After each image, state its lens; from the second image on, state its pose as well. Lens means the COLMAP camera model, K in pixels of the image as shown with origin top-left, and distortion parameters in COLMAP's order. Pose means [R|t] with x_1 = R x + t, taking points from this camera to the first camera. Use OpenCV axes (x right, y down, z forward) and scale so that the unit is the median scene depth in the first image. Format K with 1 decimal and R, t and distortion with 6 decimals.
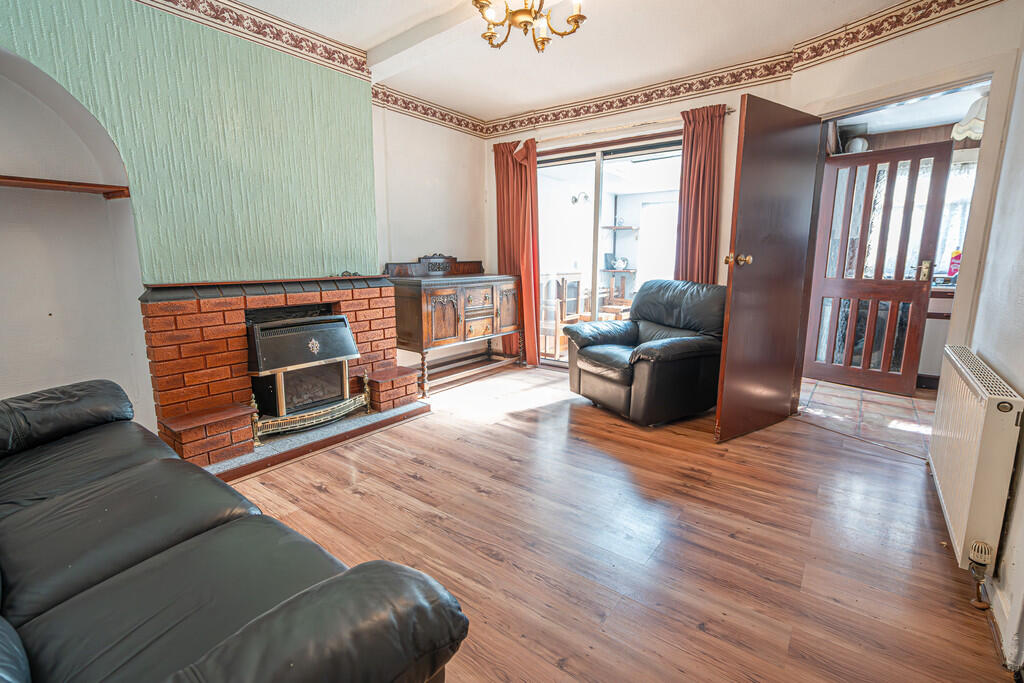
lens RADIAL K [[464.6, 0, 511.1], [0, 464.6, 336.9], [0, 0, 1]] dist [-0.010836, 0.000122]
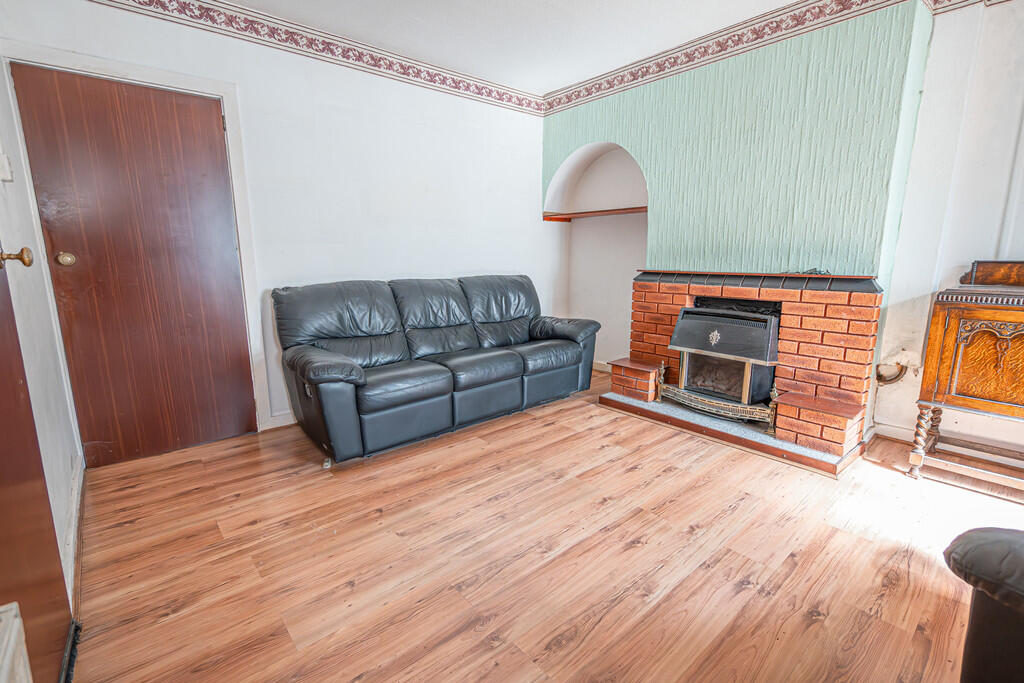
lens RADIAL K [[464.6, 0, 511.1], [0, 464.6, 336.9], [0, 0, 1]] dist [-0.010836, 0.000122]
pose [[-0.211913, 0.169631, -0.962454, 0.577677], [-0.165363, 0.964397, 0.206383, -0.103534], [0.963197, 0.202890, -0.176317, 0.643176]]
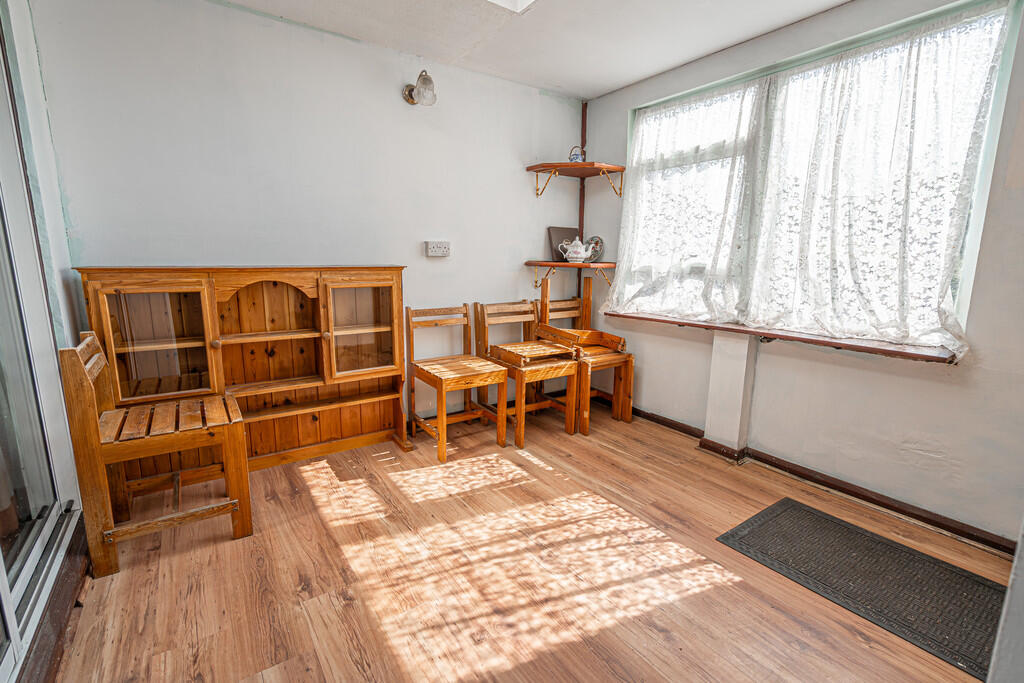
lens RADIAL K [[464.6, 0, 511.1], [0, 464.6, 336.9], [0, 0, 1]] dist [-0.010836, 0.000122]
pose [[0.949764, 0.060452, -0.307074, 0.733895], [-0.057995, 0.998170, 0.017129, -0.173499], [0.307548, 0.001541, 0.951531, 1.261392]]
